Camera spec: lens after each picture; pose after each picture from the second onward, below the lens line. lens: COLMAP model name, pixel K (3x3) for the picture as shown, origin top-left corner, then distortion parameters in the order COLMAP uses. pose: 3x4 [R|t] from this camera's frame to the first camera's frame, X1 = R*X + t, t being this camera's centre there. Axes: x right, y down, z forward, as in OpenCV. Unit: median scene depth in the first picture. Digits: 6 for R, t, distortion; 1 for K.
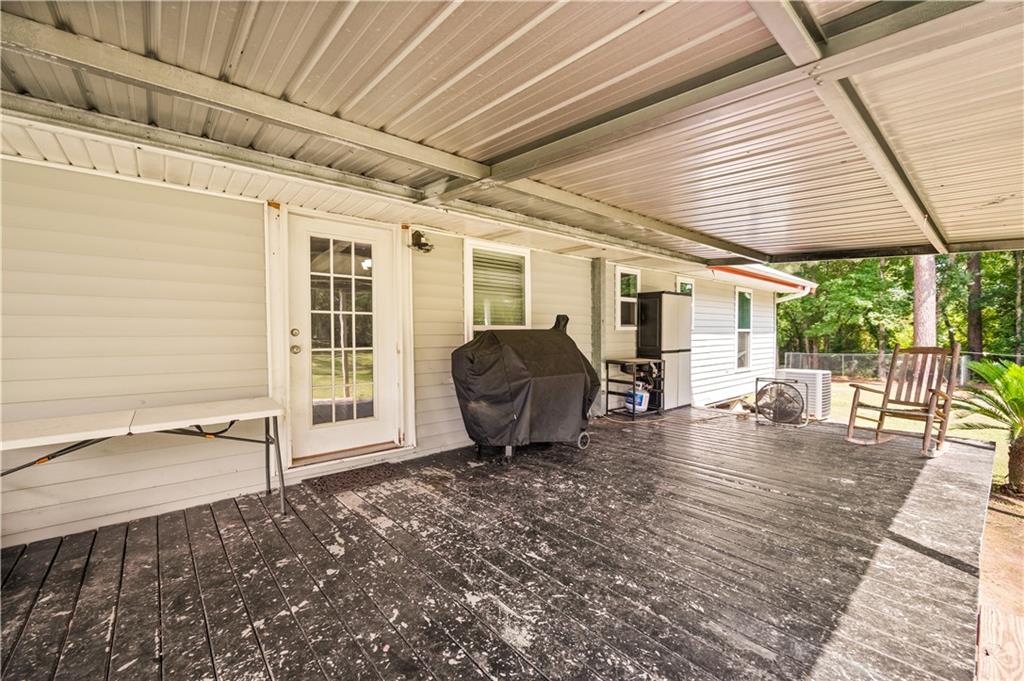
lens RADIAL K [[411.9, 0, 512.8], [0, 411.9, 339.8], [0, 0, 1]] dist [-0.008109, -0.000156]
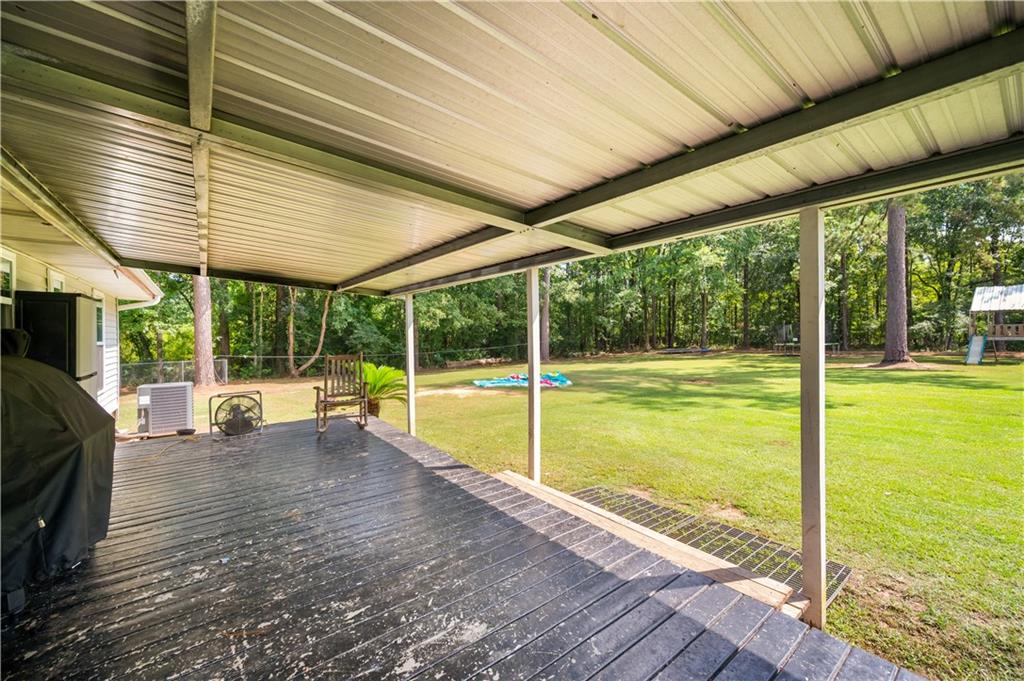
lens RADIAL K [[411.9, 0, 512.3], [0, 411.9, 339.3], [0, 0, 1]] dist [-0.008109, -0.000156]
pose [[0.056377, -0.010169, 0.998358, -0.628061], [0.027701, 0.999579, 0.008617, -0.052104], [-0.998025, 0.027169, 0.056635, 0.458377]]
